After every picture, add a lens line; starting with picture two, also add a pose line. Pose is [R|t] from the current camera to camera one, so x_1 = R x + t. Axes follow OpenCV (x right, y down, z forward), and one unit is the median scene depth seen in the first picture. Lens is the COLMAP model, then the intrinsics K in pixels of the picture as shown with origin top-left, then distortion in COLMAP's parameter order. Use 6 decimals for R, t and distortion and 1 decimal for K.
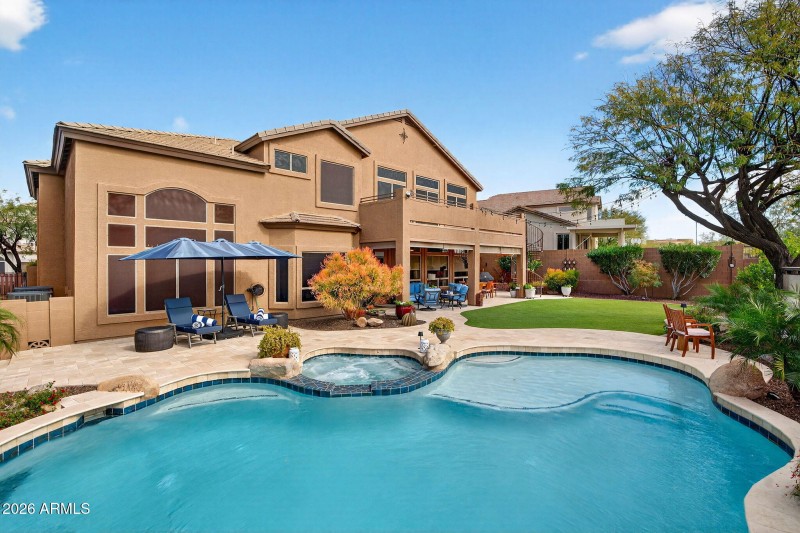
lens RADIAL K [[361.8, 0, 397.1], [0, 361.8, 267.4], [0, 0, 1]] dist [-0.014549, 0.000502]
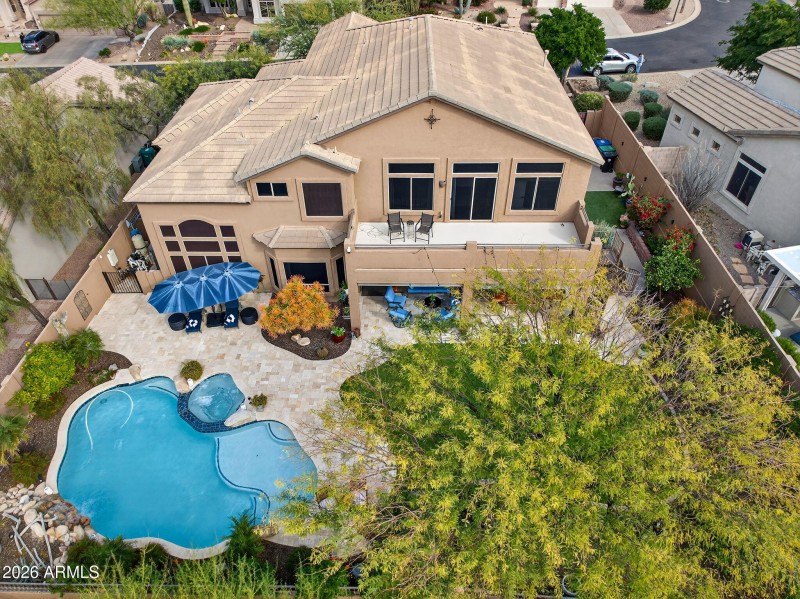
lens RADIAL K [[550.6, 0, 398.2], [0, 550.6, 296.4], [0, 0, 1]] dist [0.000262, 0.001456]
pose [[0.695246, 0.467829, -0.545683, 1.079897], [-0.000083, 0.759240, 0.650811, -1.158309], [0.718772, -0.452428, 0.527897, 0.212202]]
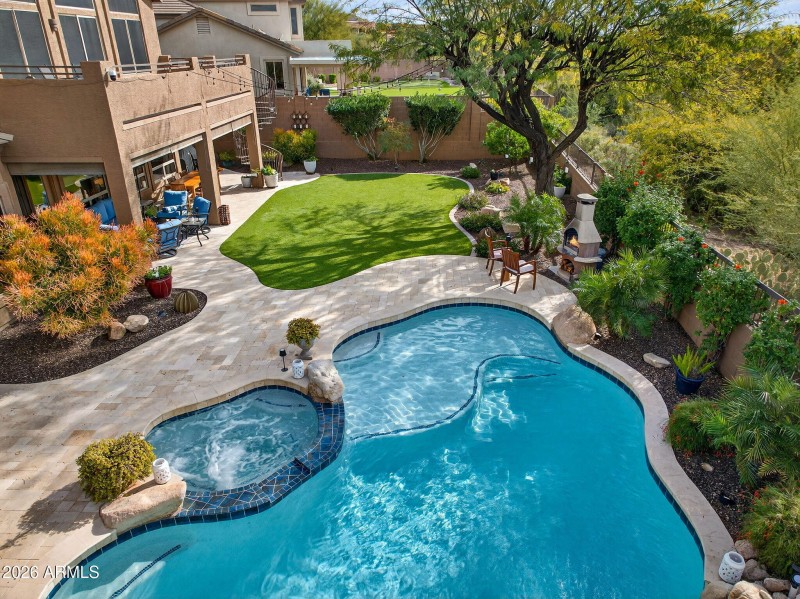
lens RADIAL K [[550.6, 0, 394.7], [0, 550.6, 297.3], [0, 0, 1]] dist [0.000262, 0.001456]
pose [[0.741891, -0.284473, 0.607184, -0.254147], [0.019092, 0.914137, 0.404956, -0.226958], [-0.670249, -0.288841, 0.683621, 0.069332]]
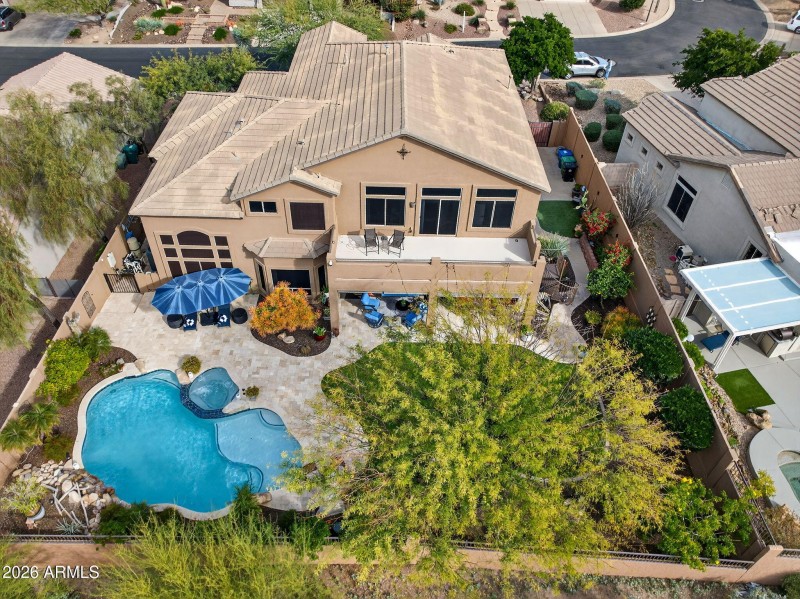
lens RADIAL K [[599.9, 0, 399.7], [0, 599.9, 295.3], [0, 0, 1]] dist [0.006906, -0.009118]
pose [[0.711286, 0.496448, -0.497606, 1.274290], [-0.040185, 0.735492, 0.676340, -1.524231], [0.701753, -0.461075, 0.543095, 0.025801]]
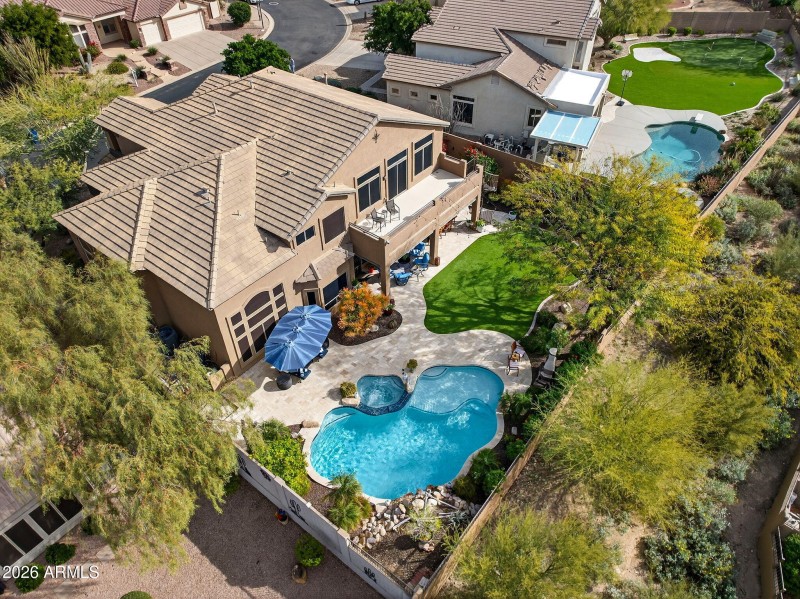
lens RADIAL K [[550.6, 0, 400.5], [0, 550.6, 294.3], [0, 0, 1]] dist [0.000262, 0.001456]
pose [[0.992599, -0.085774, 0.085970, -0.129276], [0.008403, 0.754728, 0.655984, -1.514224], [-0.121150, -0.650406, 0.749863, -0.799743]]
